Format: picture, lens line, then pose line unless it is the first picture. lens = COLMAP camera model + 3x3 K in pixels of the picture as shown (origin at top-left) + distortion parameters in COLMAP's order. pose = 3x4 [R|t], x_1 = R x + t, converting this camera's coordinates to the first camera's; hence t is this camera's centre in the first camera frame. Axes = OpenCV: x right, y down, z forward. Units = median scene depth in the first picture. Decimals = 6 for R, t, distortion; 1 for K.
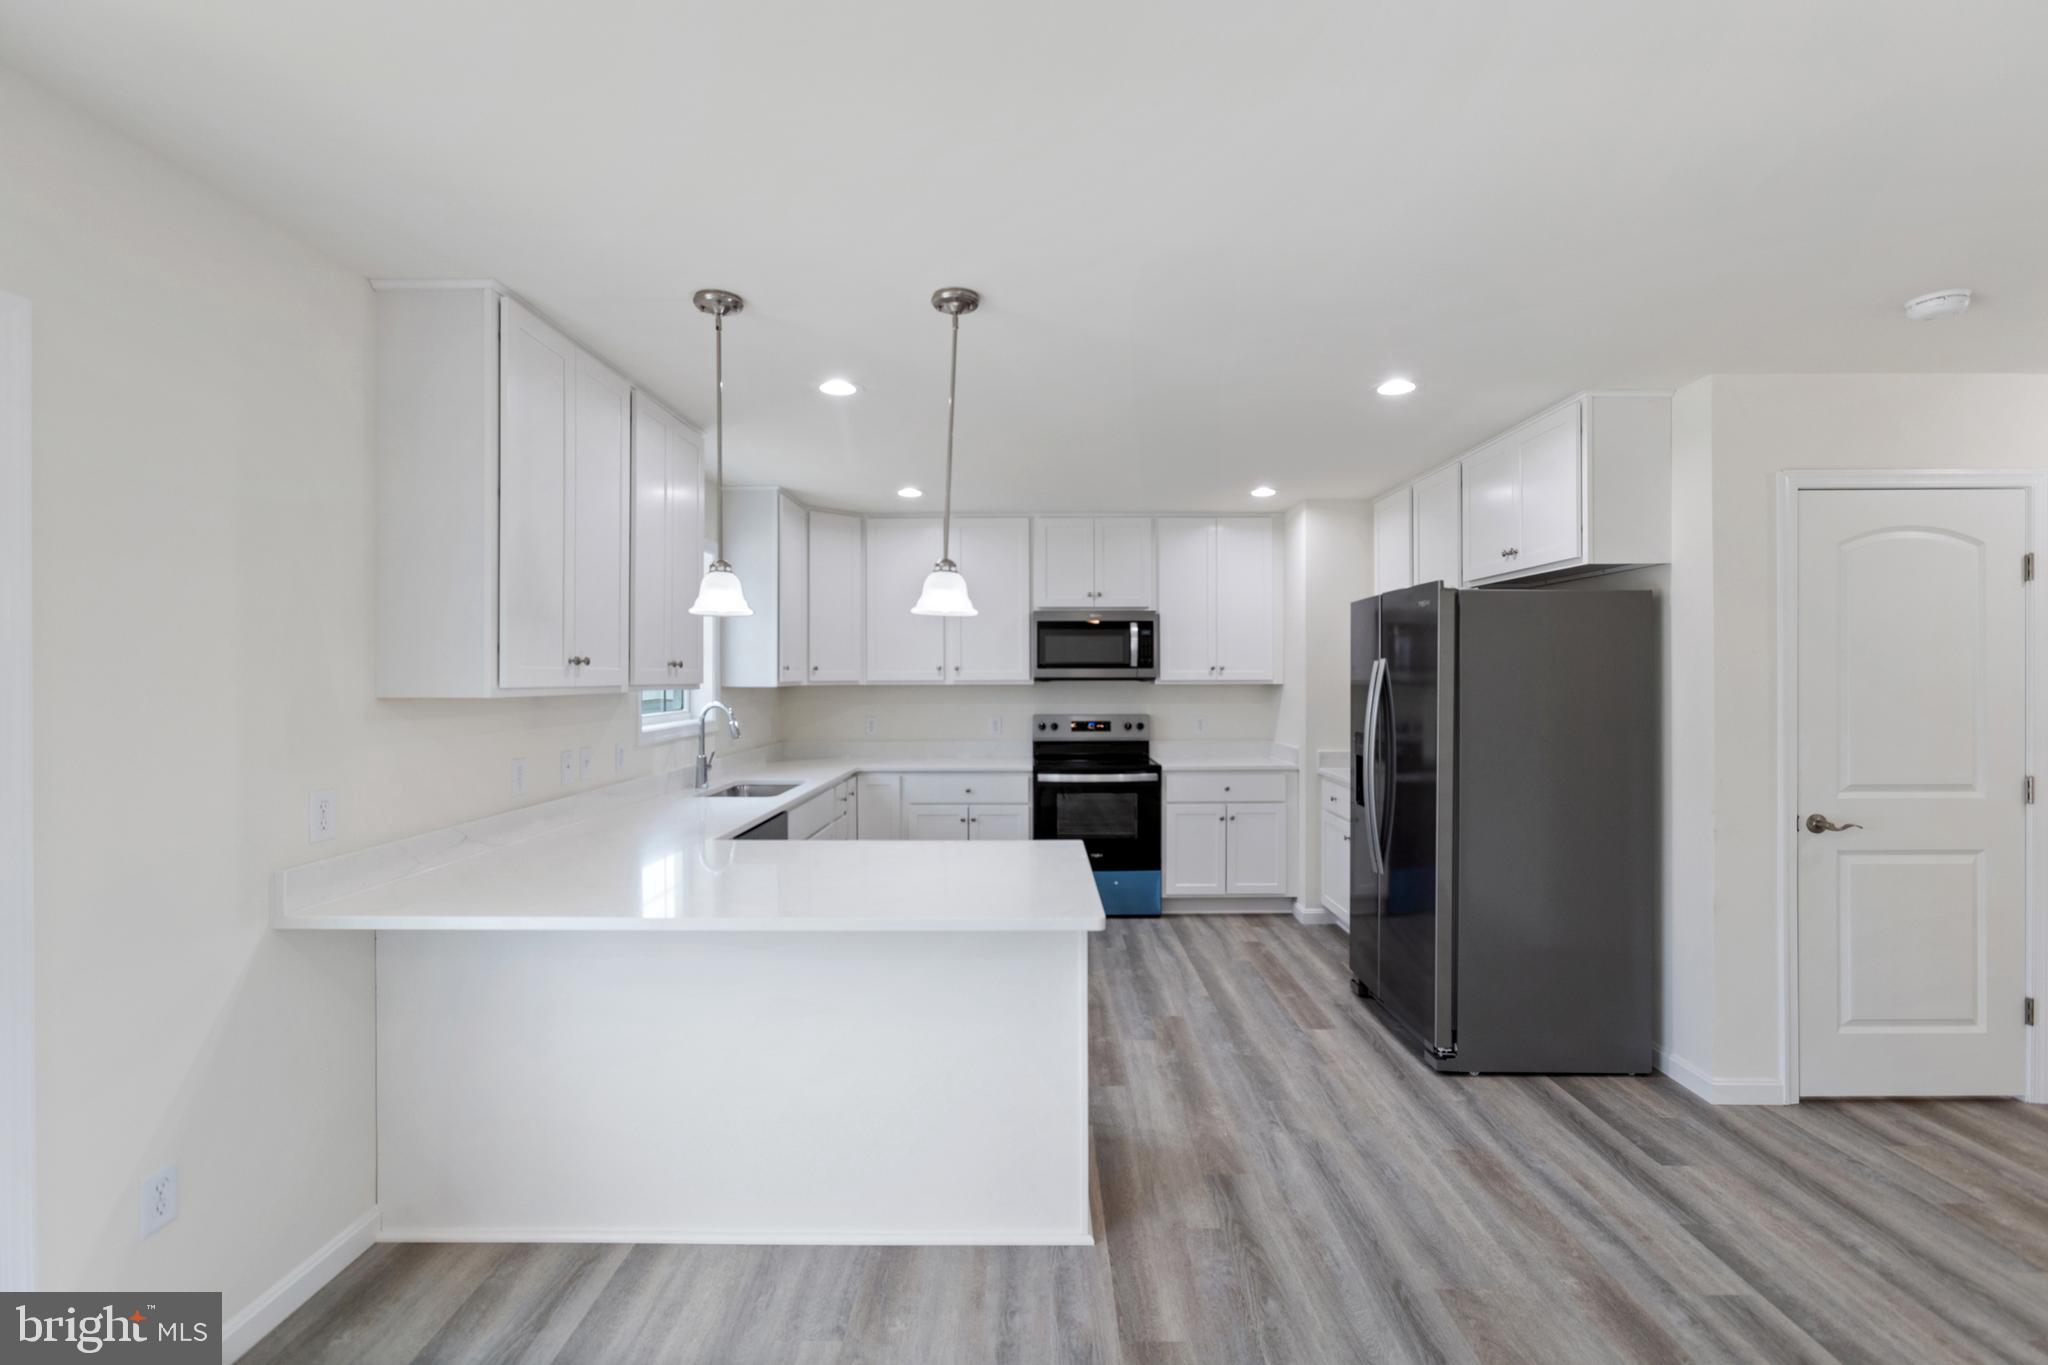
lens RADIAL K [[925.0, 0, 1024.0], [0, 925.0, 682.5], [0, 0, 1]] dist [0.014722, -0.000065]
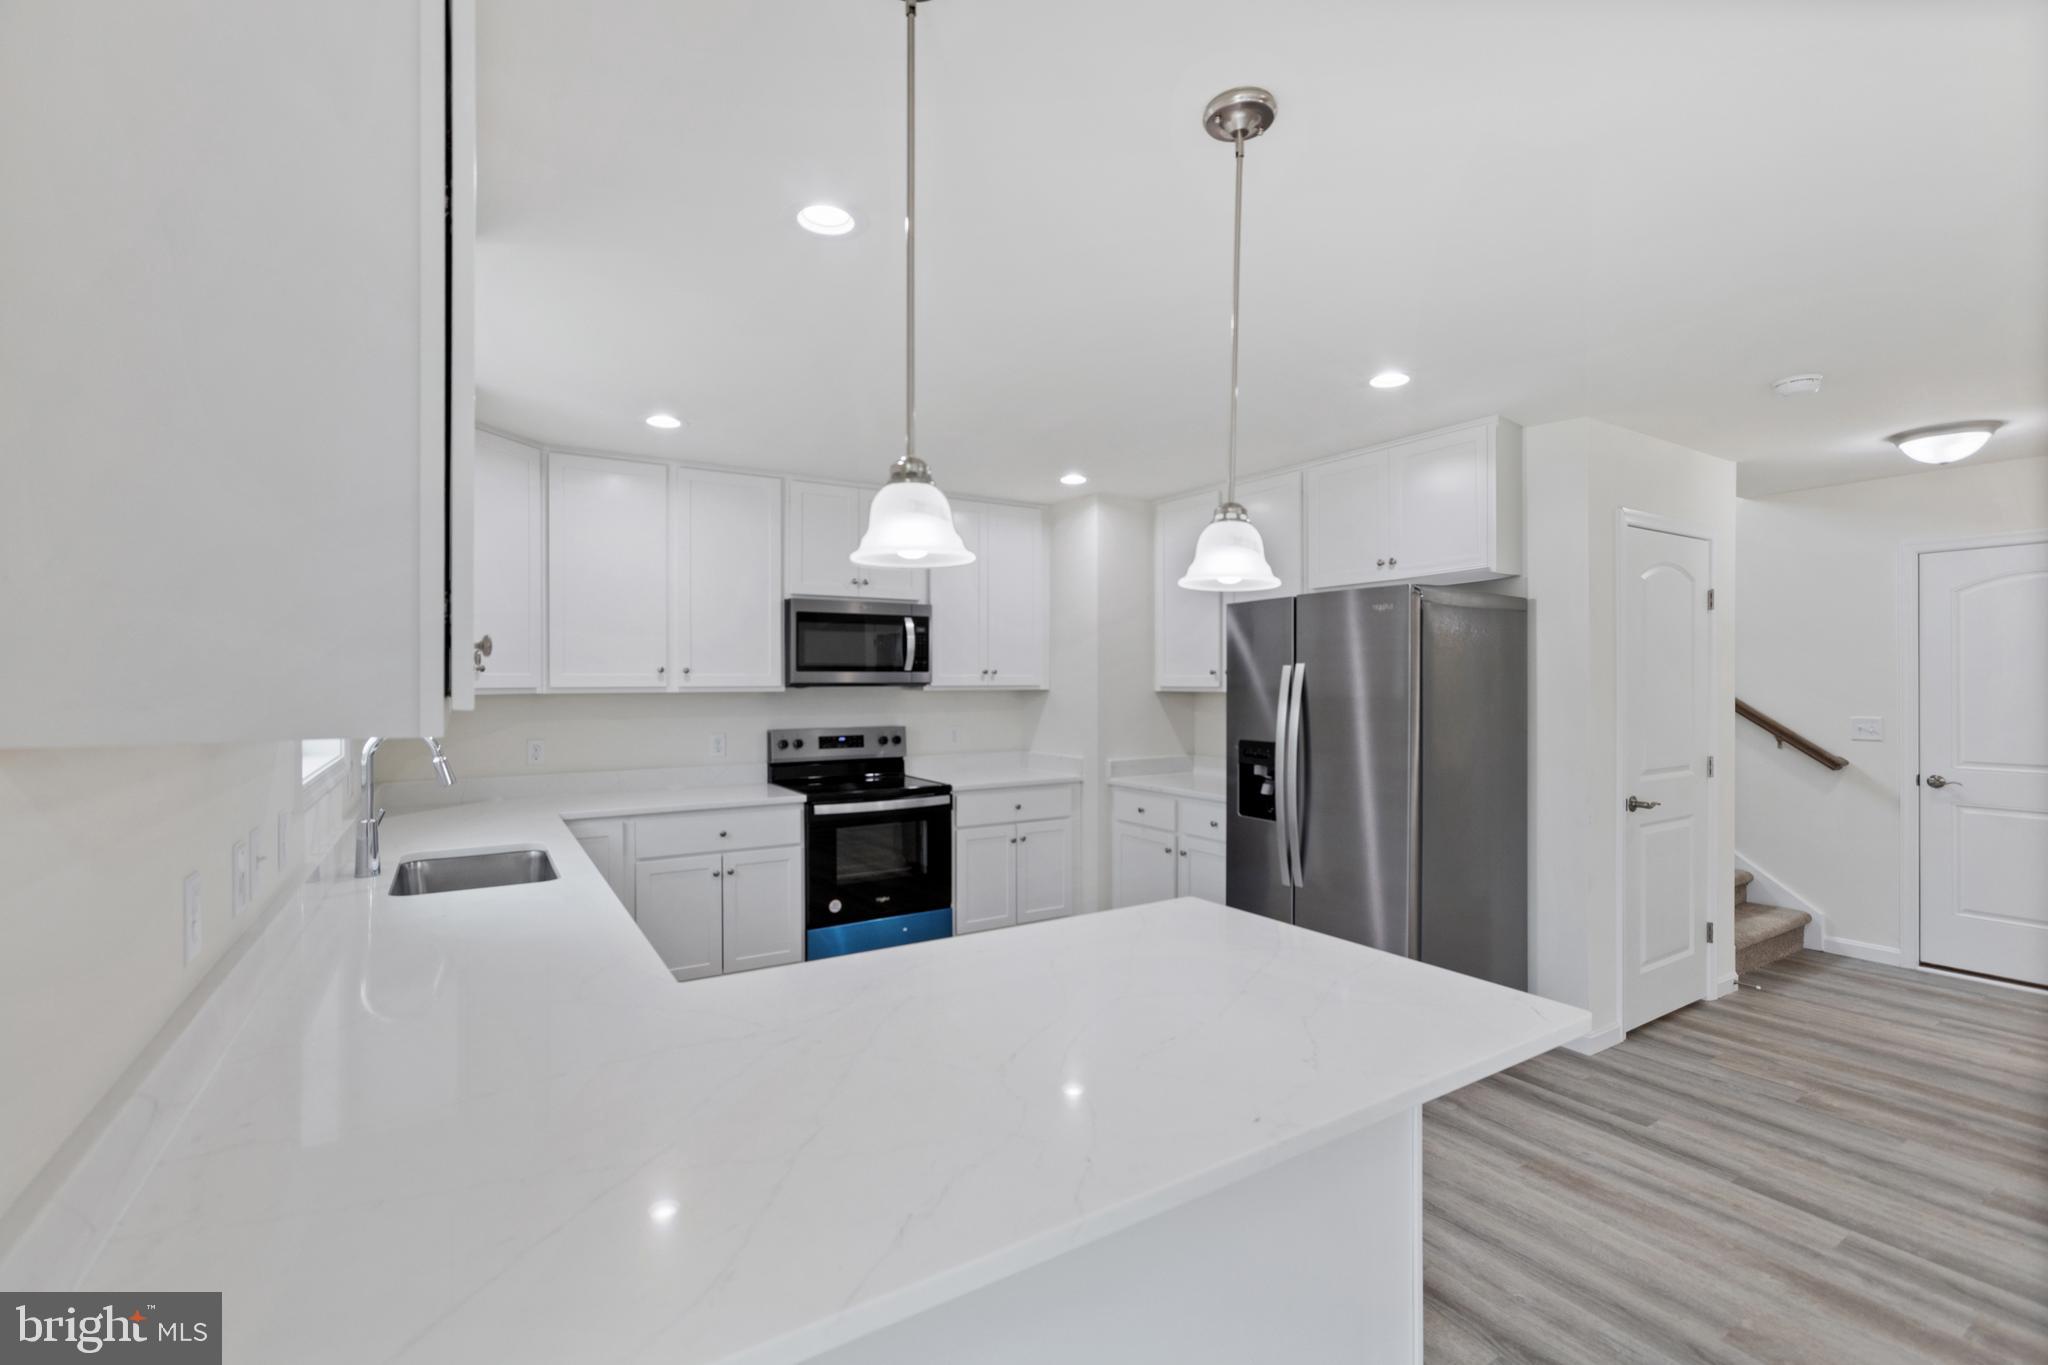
lens RADIAL K [[921.0, 0, 1024.0], [0, 921.0, 682.5], [0, 0, 1]] dist [-0.001030, 0.001400]
pose [[0.839667, 0.000825, 0.543101, -0.268571], [0.003236, 0.999973, -0.006522, 0.000149], [-0.543092, 0.007234, 0.839642, 0.252725]]
